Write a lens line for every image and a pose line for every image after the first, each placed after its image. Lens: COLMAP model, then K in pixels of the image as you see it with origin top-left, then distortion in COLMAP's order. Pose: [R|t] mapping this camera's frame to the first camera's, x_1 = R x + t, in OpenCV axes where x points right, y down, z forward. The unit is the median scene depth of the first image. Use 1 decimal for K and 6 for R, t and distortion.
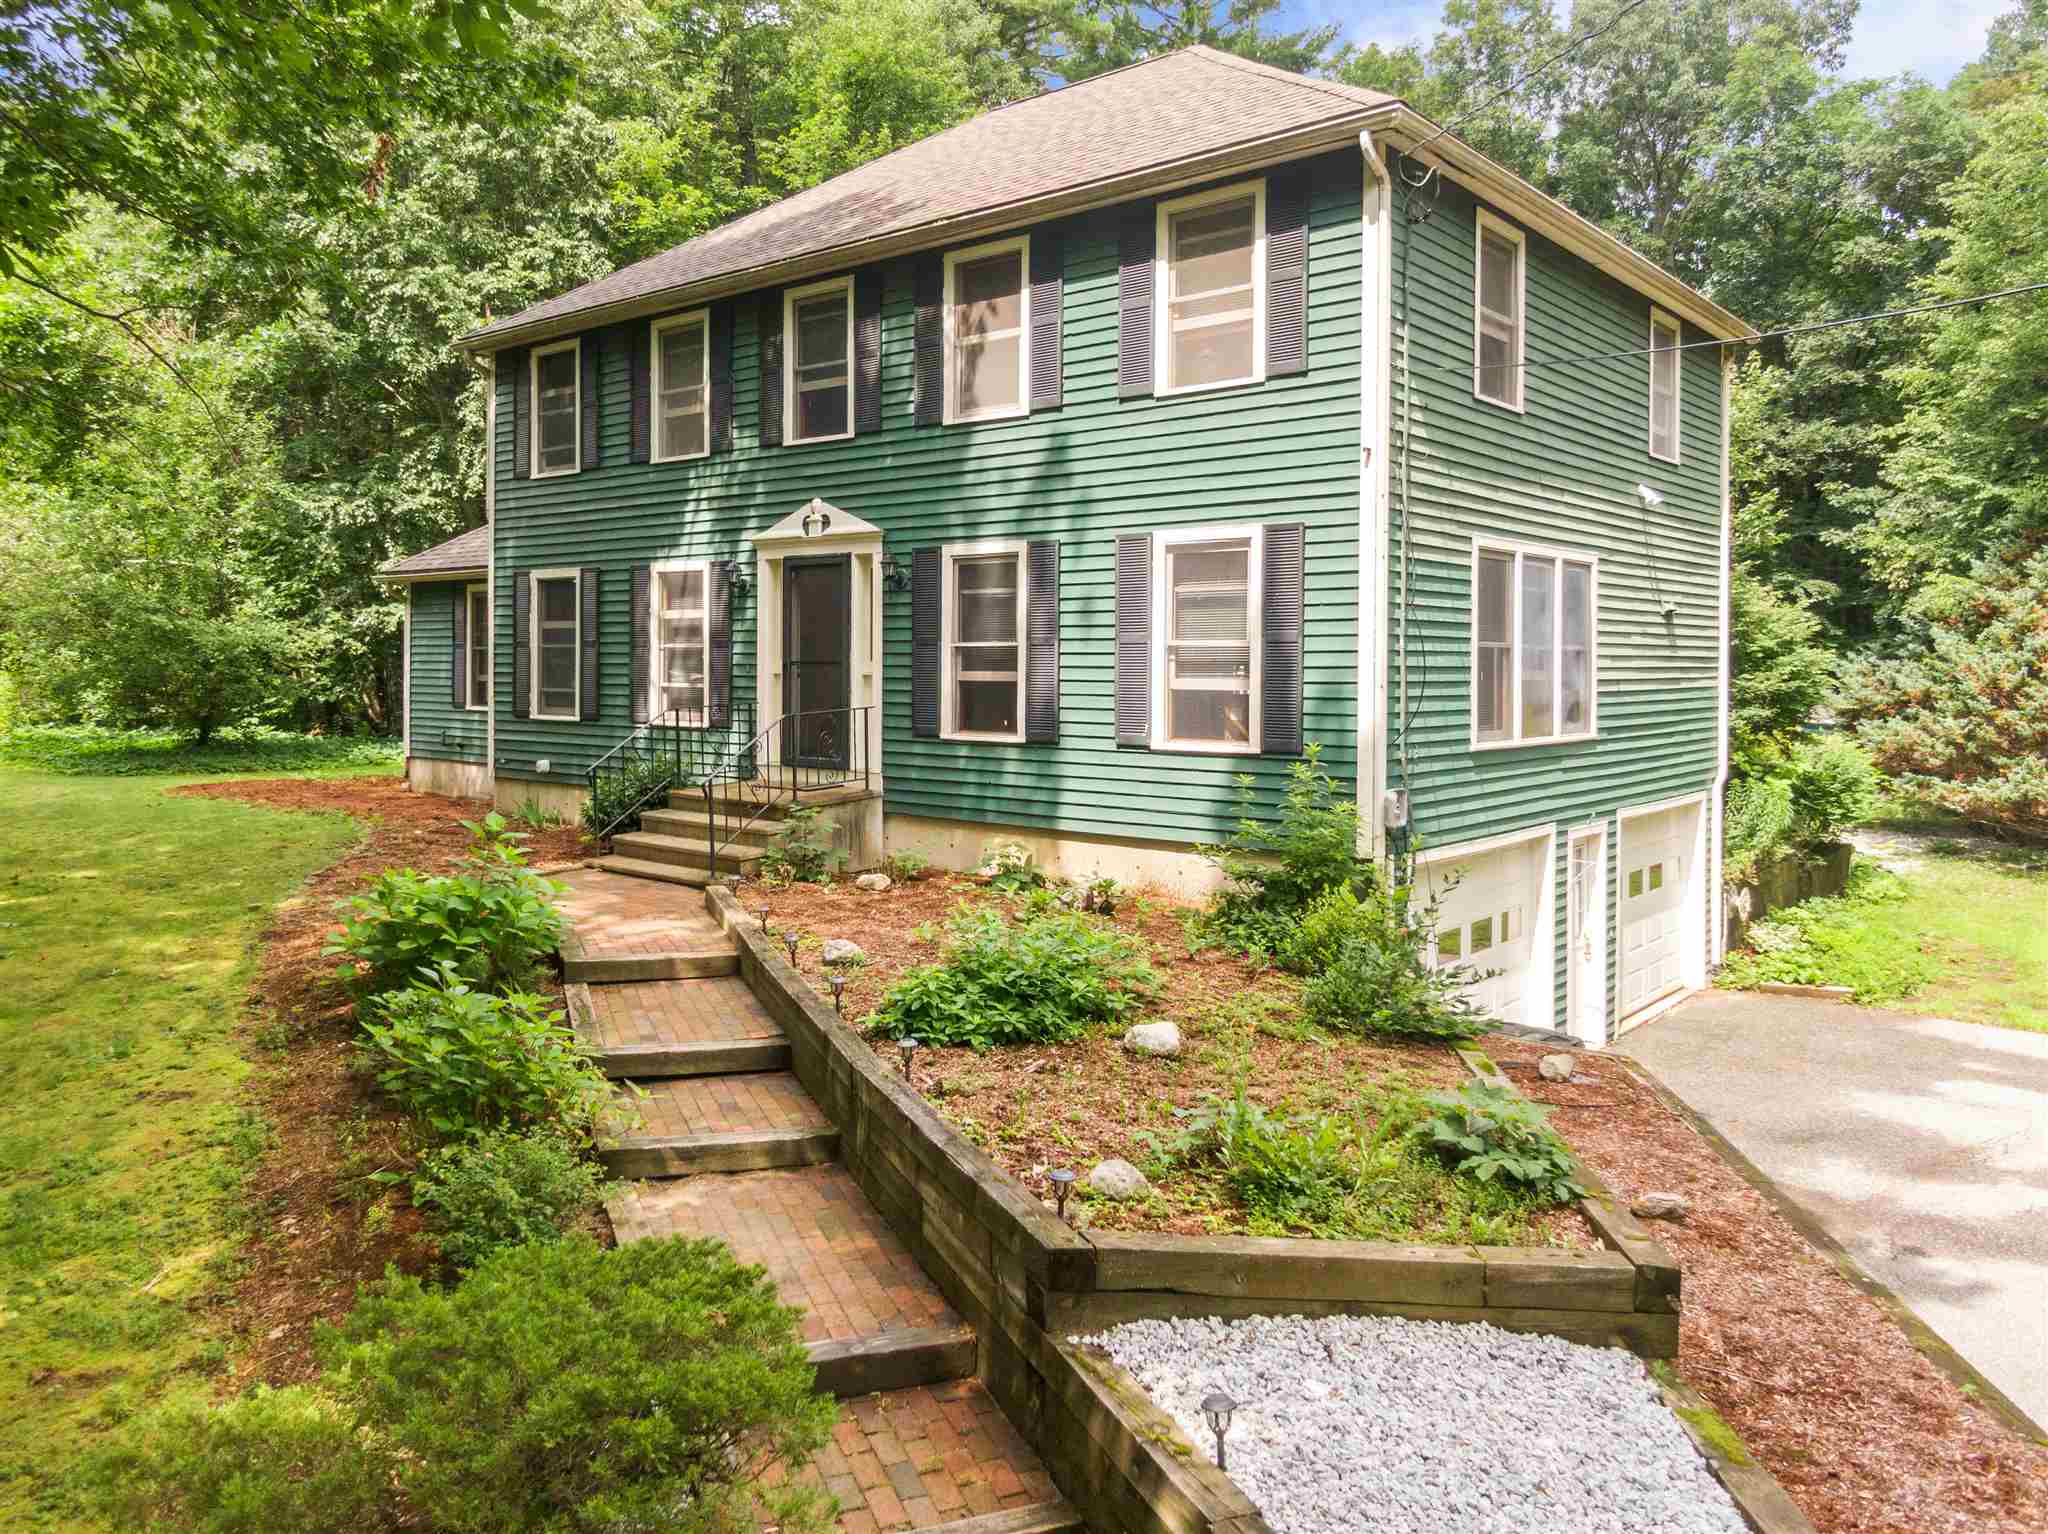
lens RADIAL K [[1480.6, 0, 1026.2], [0, 1480.6, 695.8], [0, 0, 1]] dist [0.034603, -0.052564]
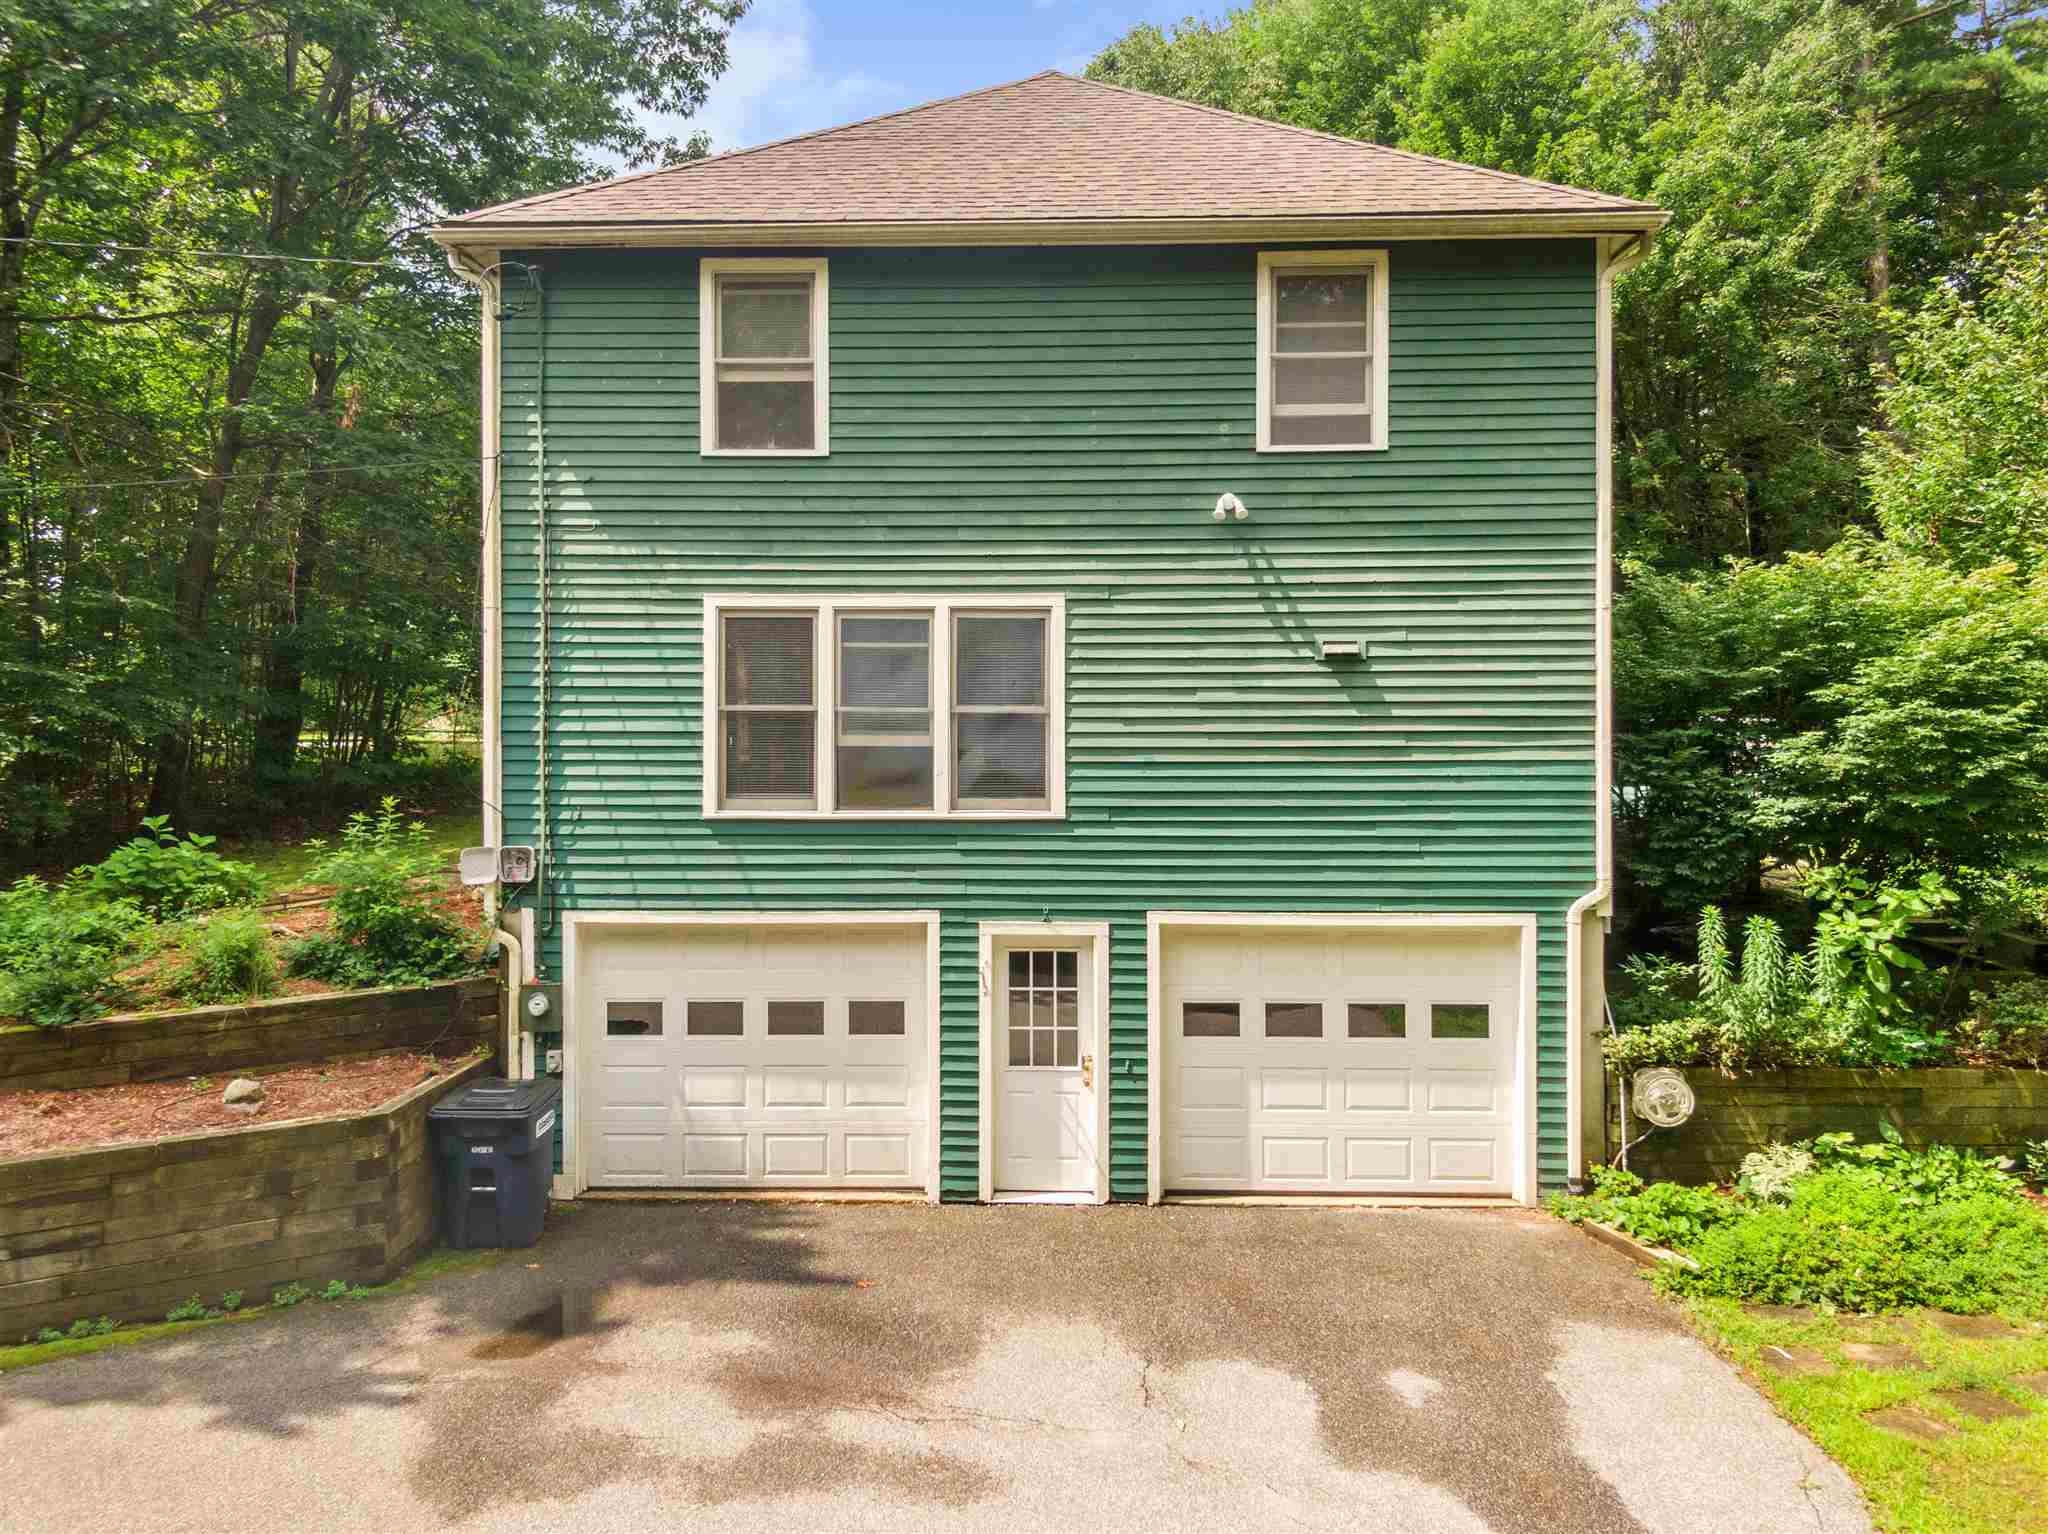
lens RADIAL K [[1480.6, 0, 1026.2], [0, 1480.6, 695.8], [0, 0, 1]] dist [0.034603, -0.052564]
pose [[0.623288, 0.002301, -0.781989, 1.034994], [-0.012540, 0.999897, -0.007052, -0.033815], [0.781892, 0.014202, 0.623252, 0.486394]]
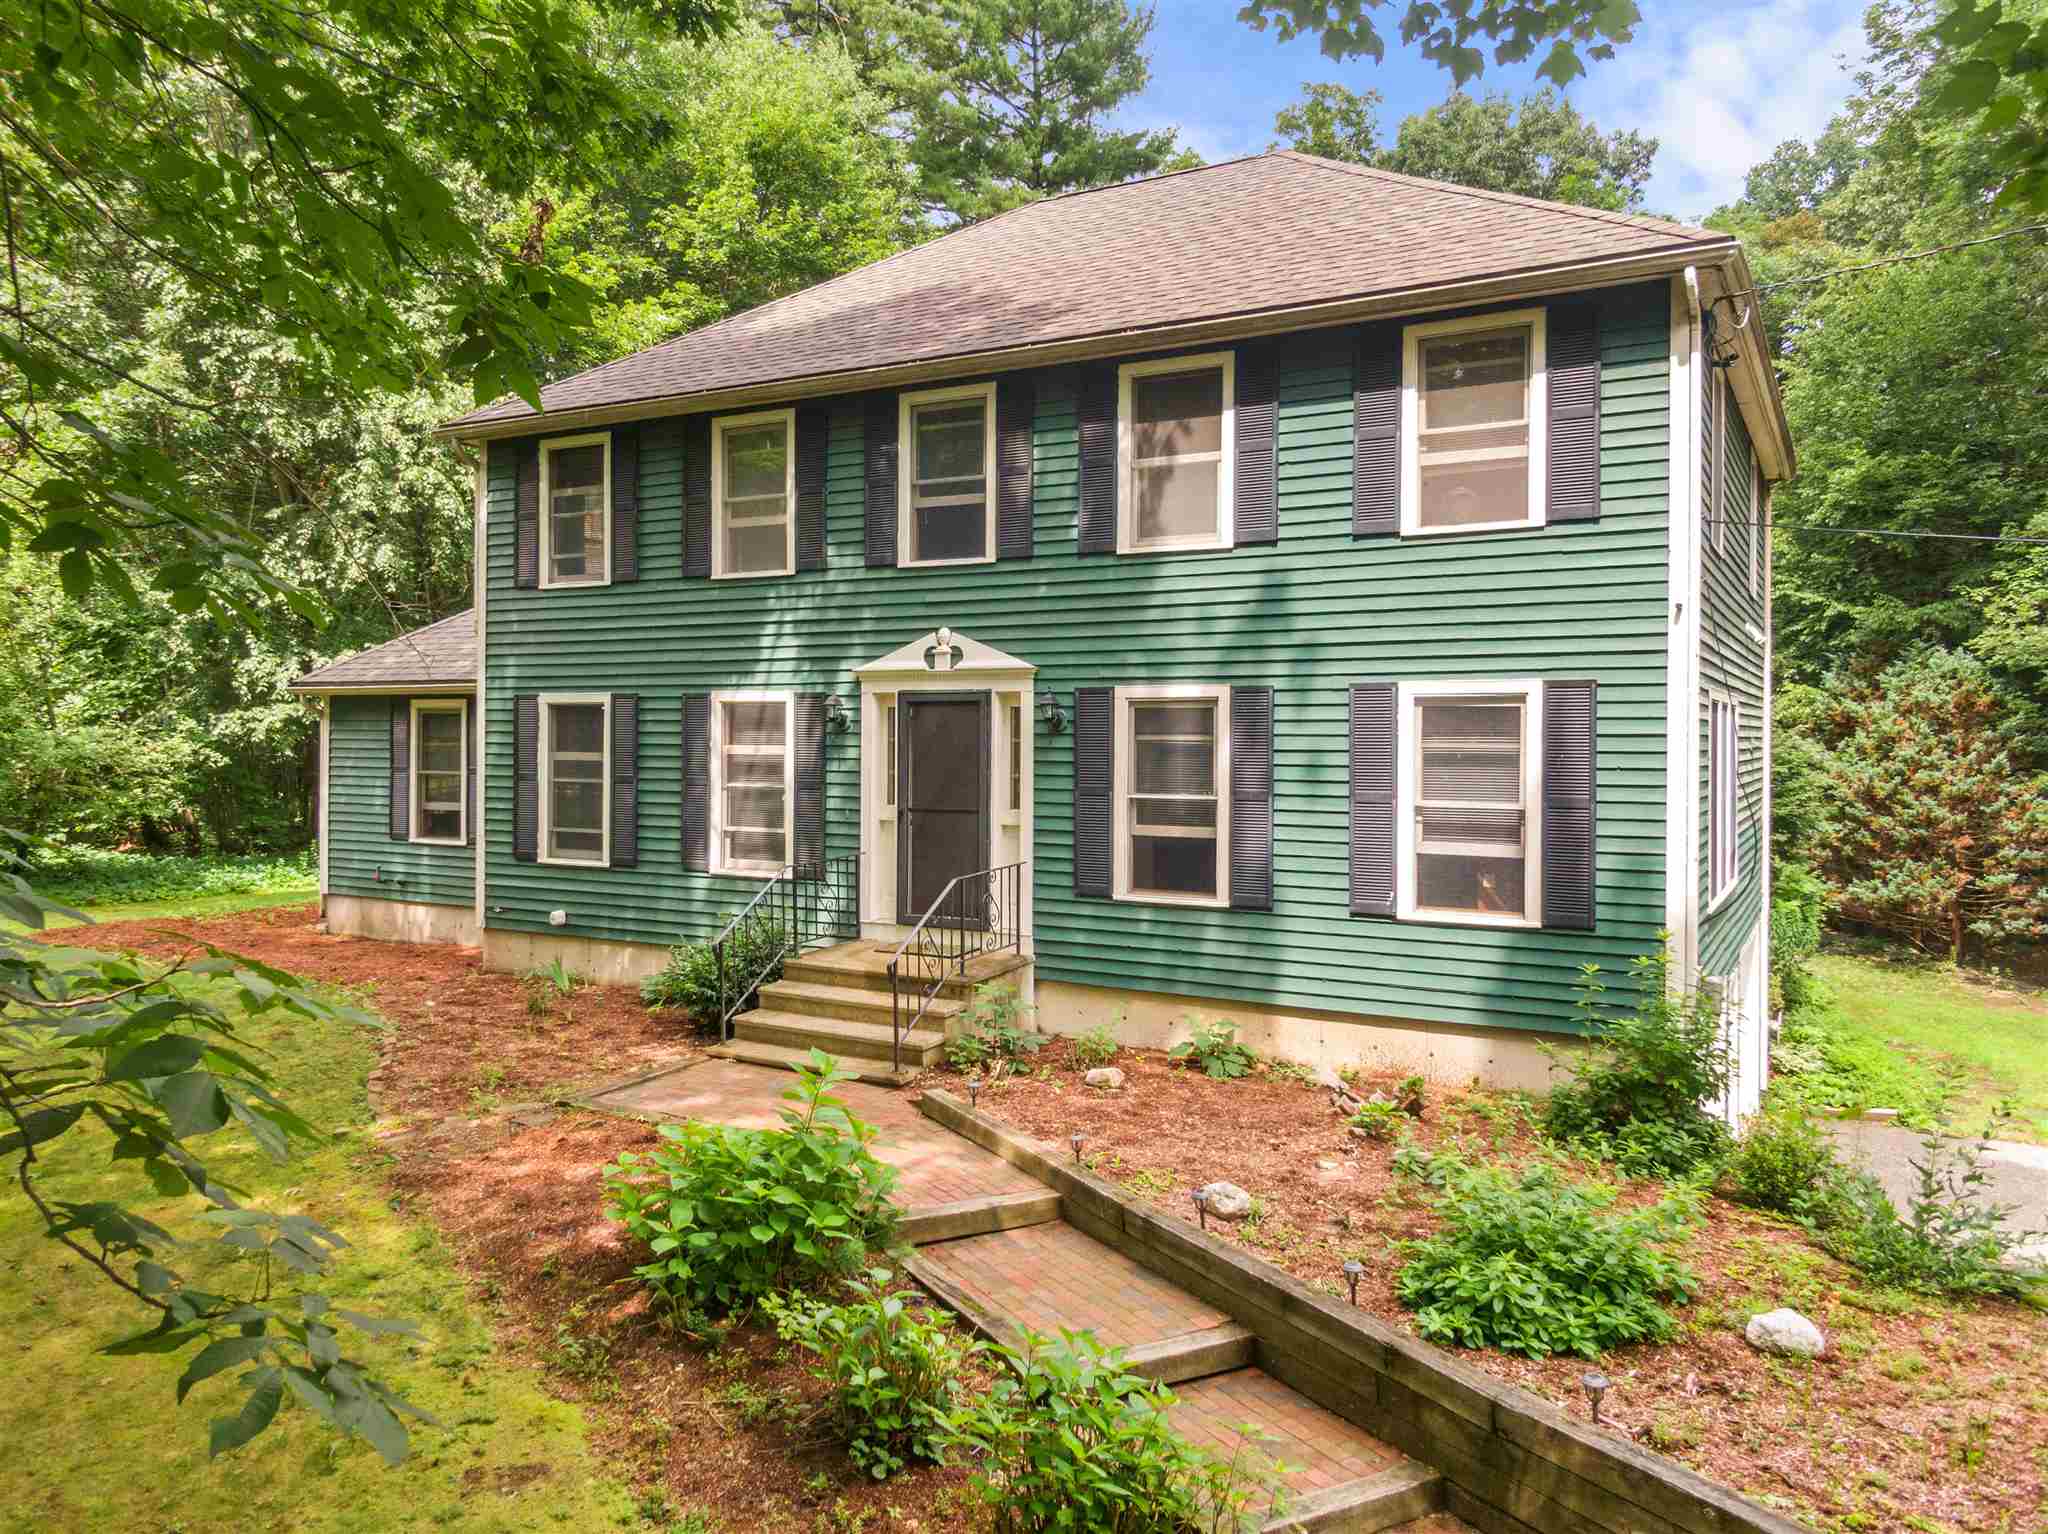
lens RADIAL K [[1457.3, 0, 1020.7], [0, 1457.3, 756.7], [0, 0, 1]] dist [0.034518, -0.041192]
pose [[0.984189, -0.001084, 0.177117, -0.263389], [0.002467, 0.999968, -0.007586, -0.050393], [-0.177103, 0.007903, 0.984161, 0.129965]]
